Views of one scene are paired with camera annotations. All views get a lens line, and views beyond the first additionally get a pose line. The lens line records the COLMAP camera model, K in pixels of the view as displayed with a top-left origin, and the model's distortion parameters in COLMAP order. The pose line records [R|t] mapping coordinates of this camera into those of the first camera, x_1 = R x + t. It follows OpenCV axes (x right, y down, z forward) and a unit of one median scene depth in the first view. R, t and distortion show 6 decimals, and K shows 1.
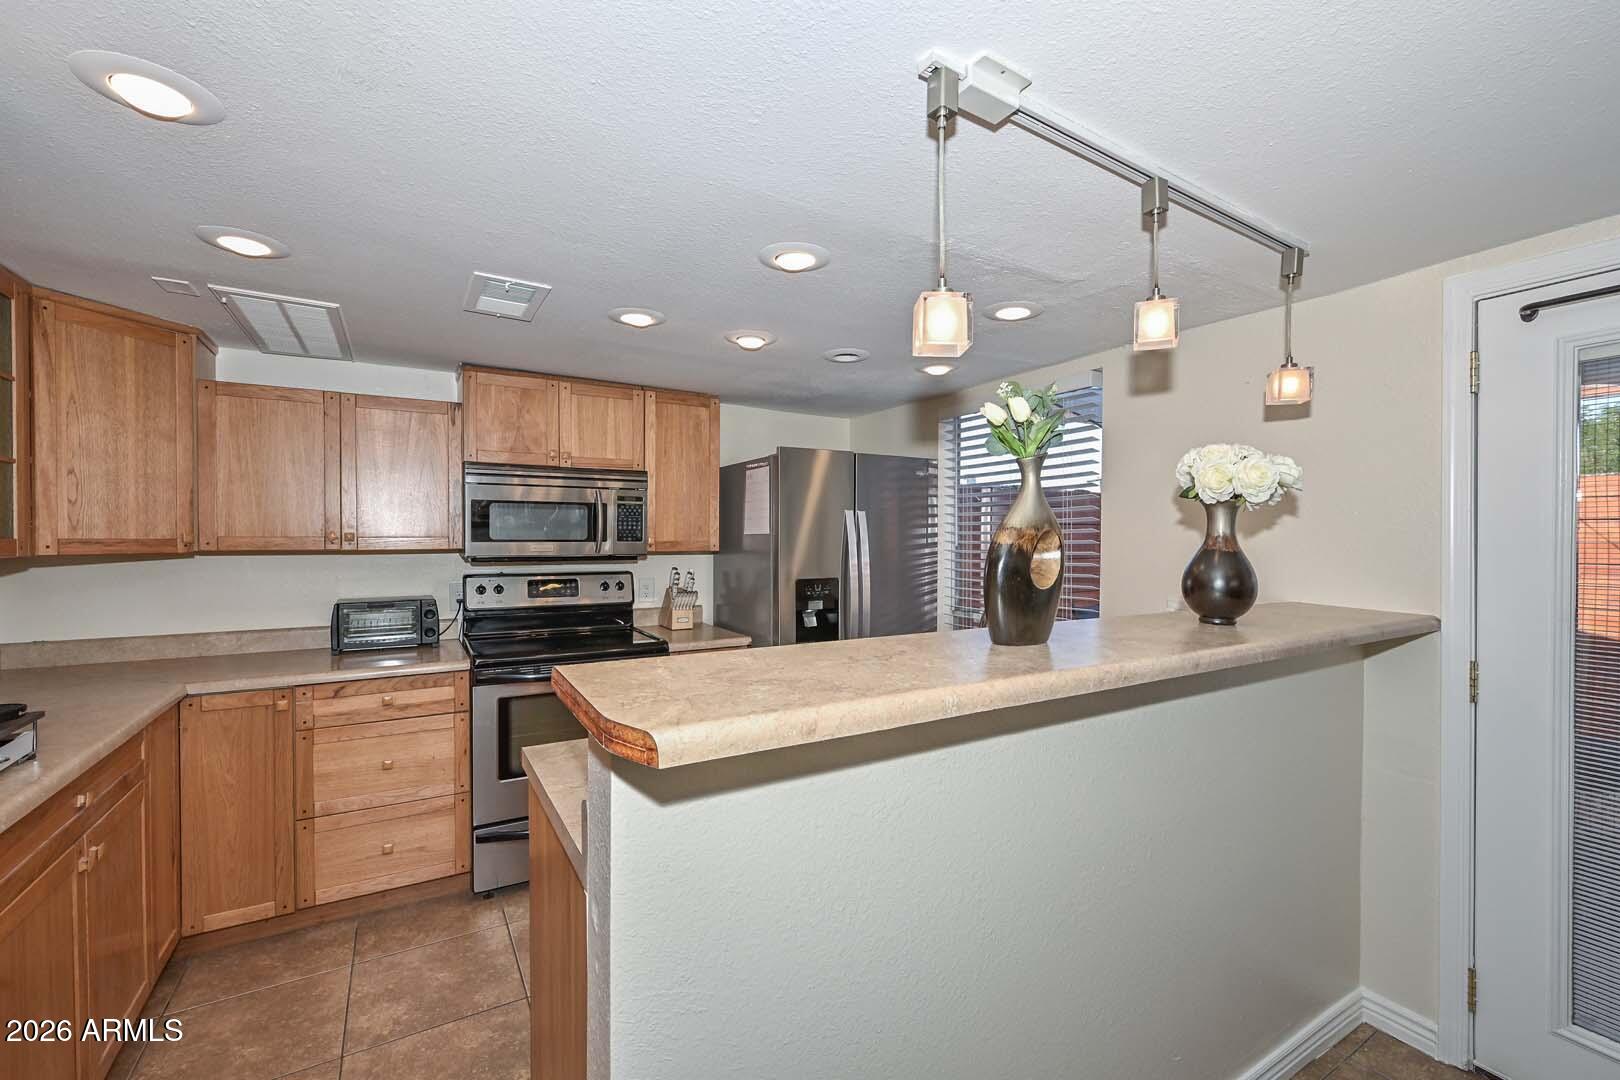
lens RADIAL K [[677.4, 0, 812.1], [0, 677.4, 542.7], [0, 0, 1]] dist [-0.007230, -0.000070]
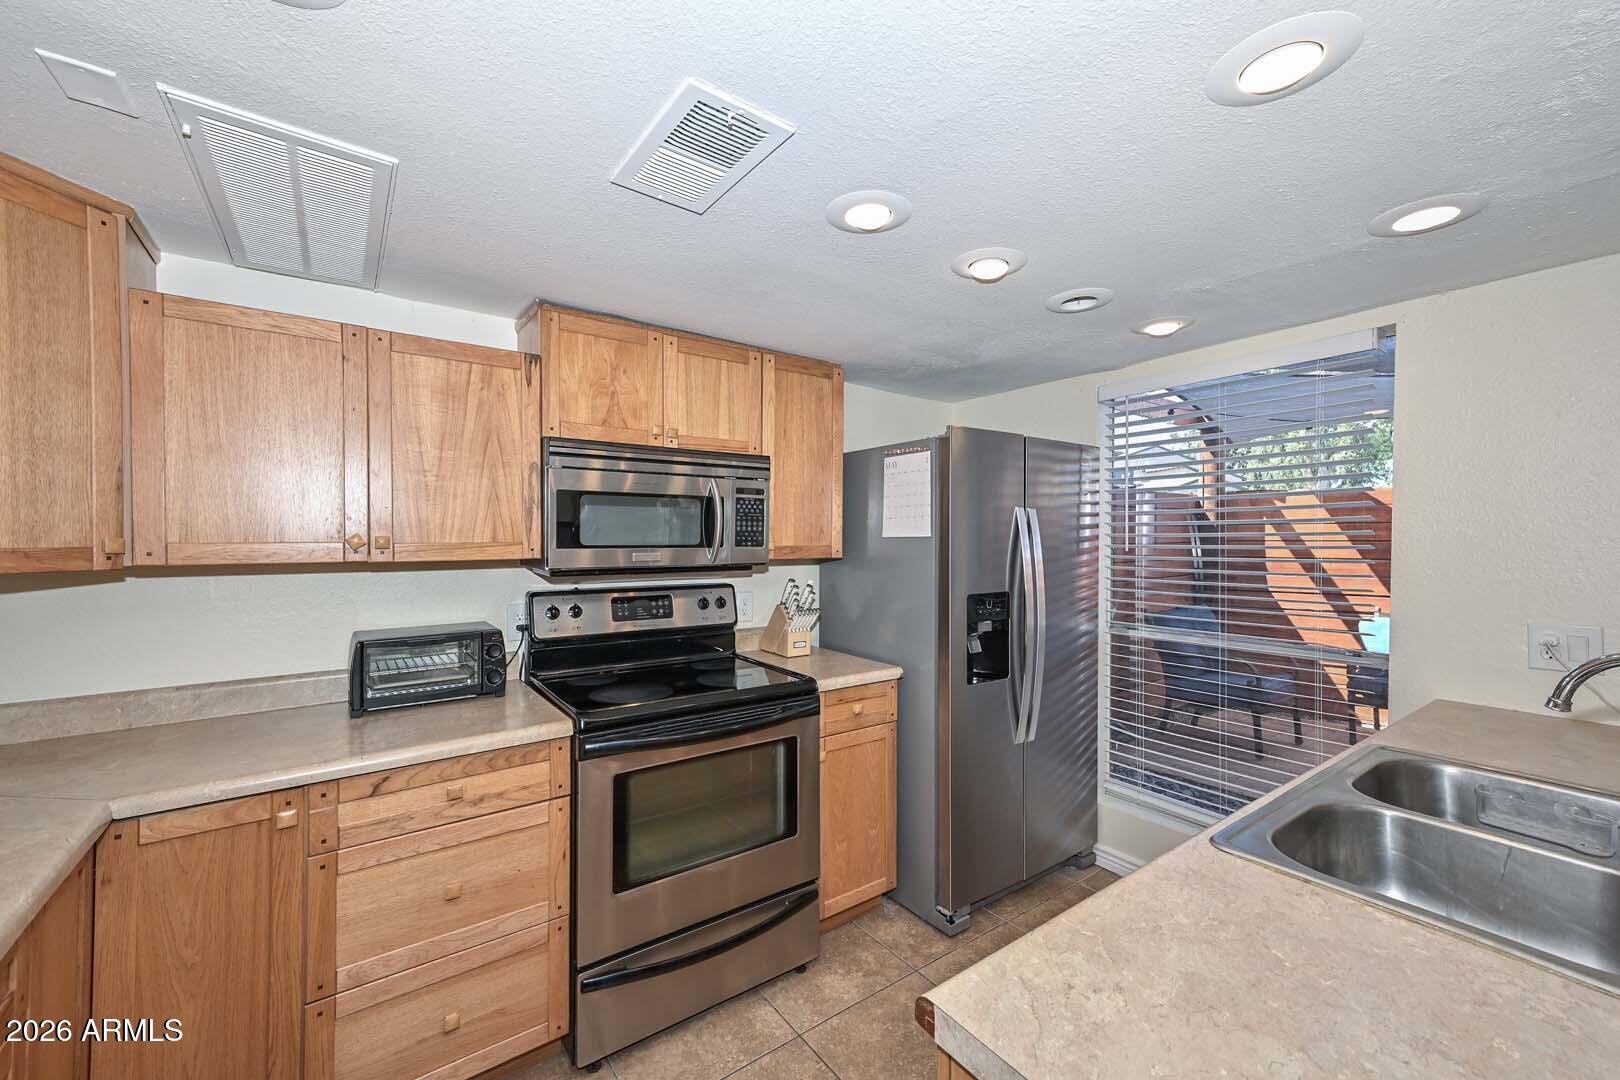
lens RADIAL K [[637.9, 0, 810.0], [0, 637.9, 540.0], [0, 0, 1]] dist [0.018598, 0.000249]
pose [[0.996272, -0.000973, 0.086266, -0.295411], [0.001316, 0.999991, -0.003928, -0.007399], [-0.086261, 0.004027, 0.996264, 0.302164]]
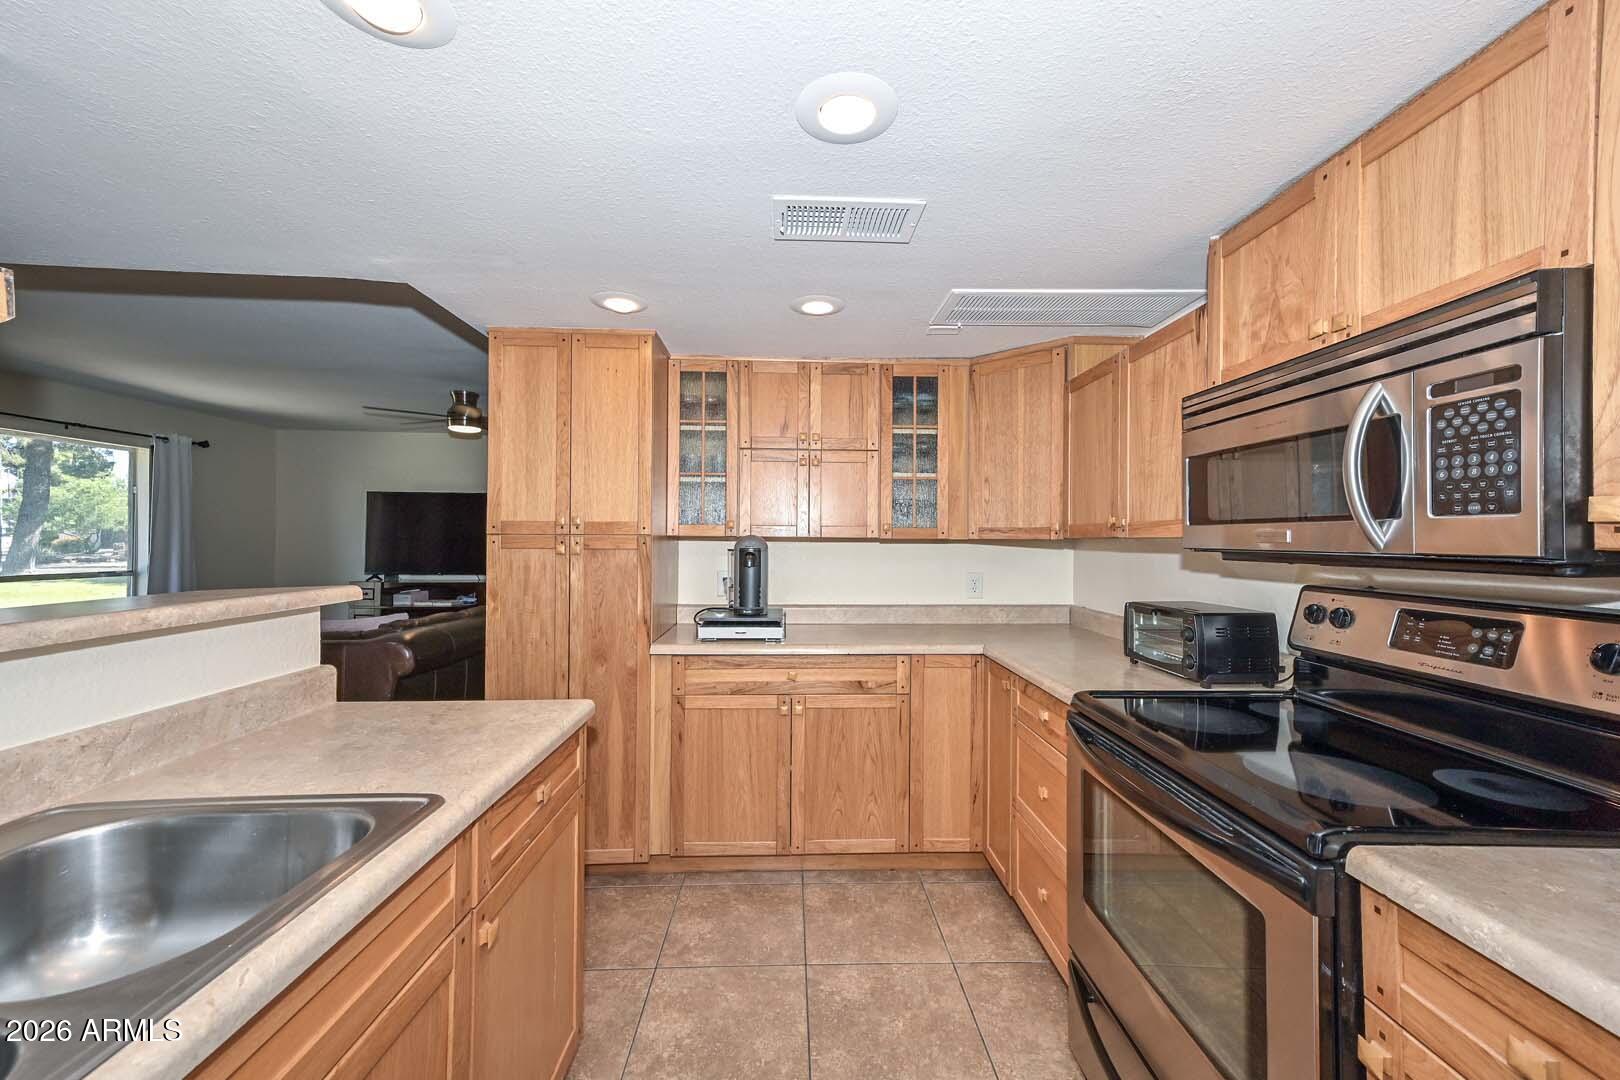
lens RADIAL K [[628.3, 0, 810.0], [0, 628.3, 540.0], [0, 0, 1]] dist [0.019209, 0.000291]
pose [[-0.485401, -0.003132, -0.874286, 0.168403], [-0.012826, 0.999911, 0.003538, 0.014445], [0.874197, 0.012931, -0.485398, 0.979657]]
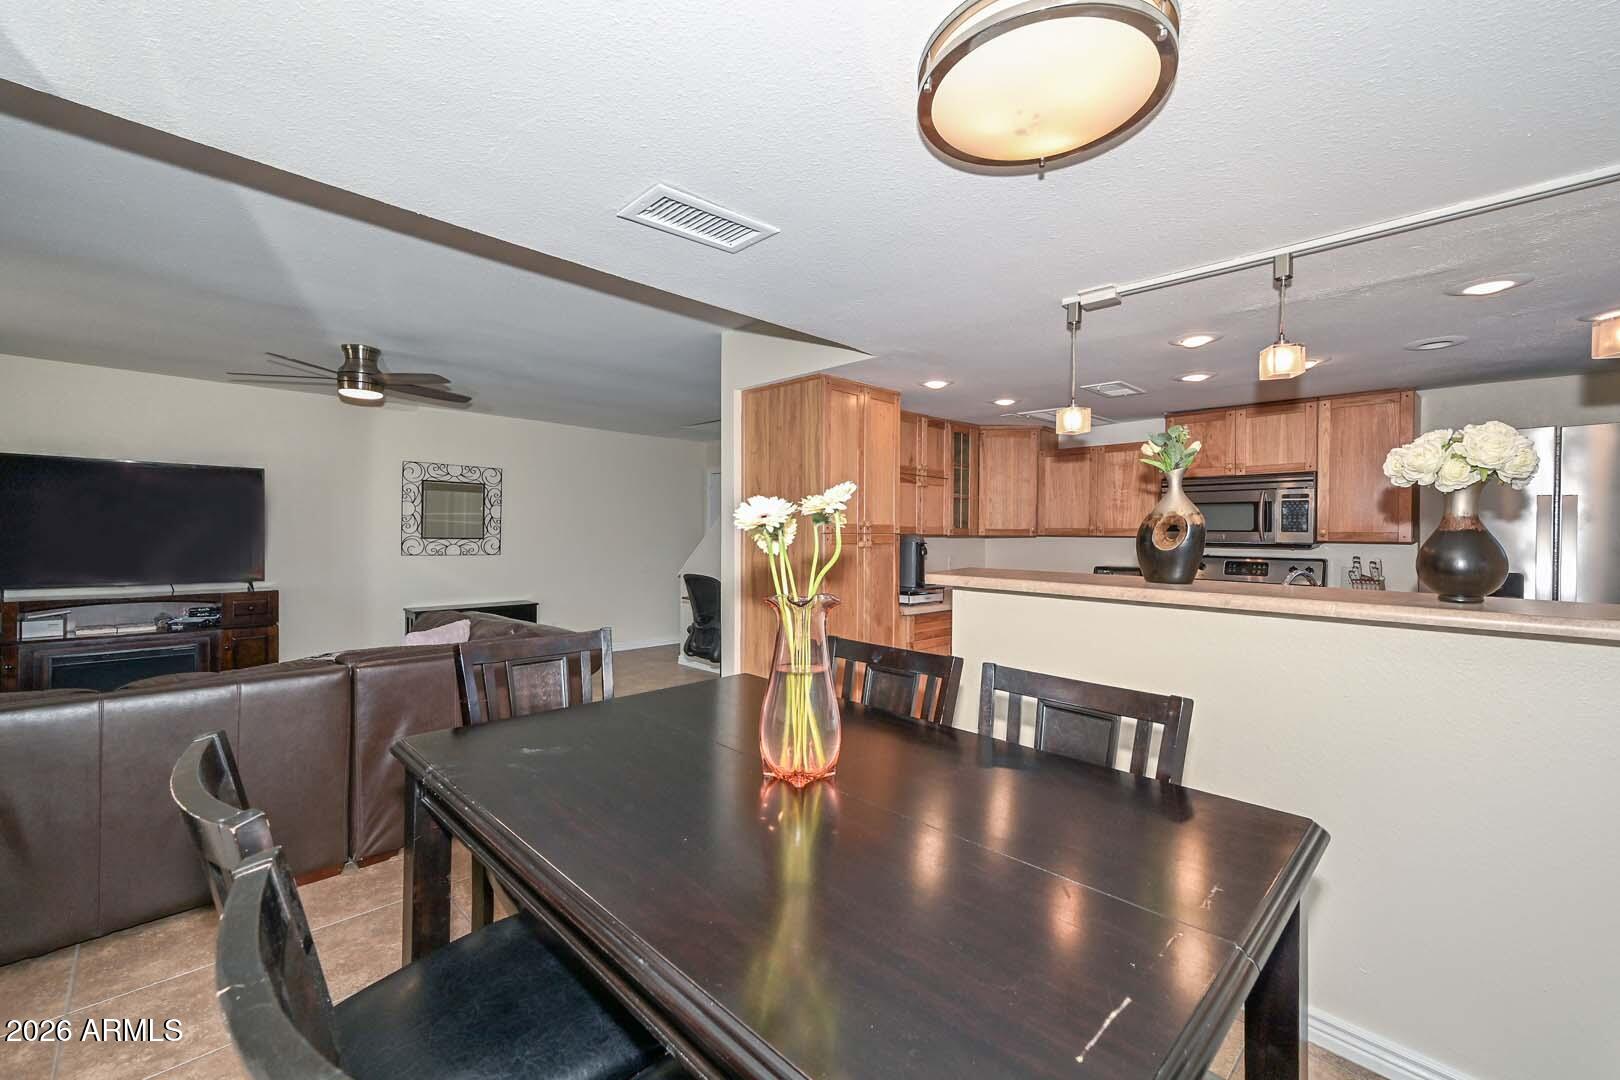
lens RADIAL K [[669.9, 0, 810.0], [0, 669.9, 540.0], [0, 0, 1]] dist [0.013743, -0.000052]
pose [[0.224611, 0.011803, -0.974377, 0.780314], [-0.015820, 0.999839, 0.008465, 0.017258], [0.974320, 0.013514, 0.224761, -0.107292]]
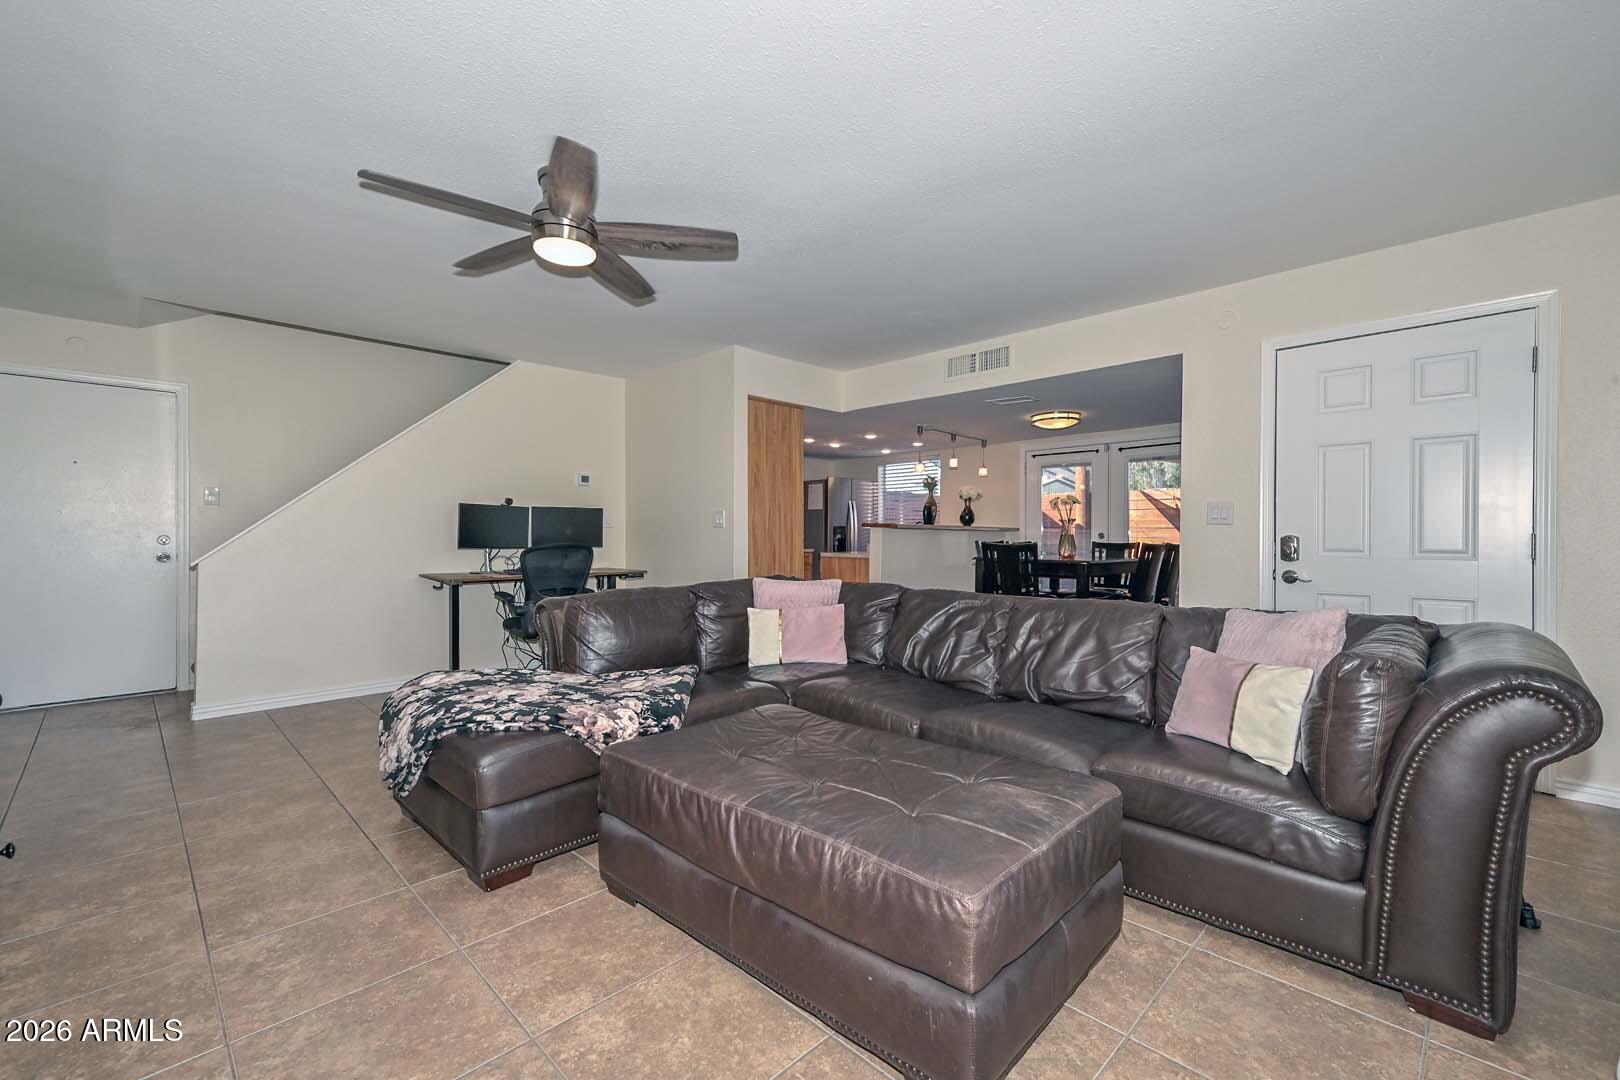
lens RADIAL K [[673.8, 0, 810.0], [0, 673.8, 540.0], [0, 0, 1]] dist [-0.011159, -0.000148]
pose [[0.971708, 0.002125, 0.236174, -0.812620], [-0.002042, 0.999998, -0.000595, 0.122189], [-0.236175, 0.000096, 0.971710, -1.719408]]
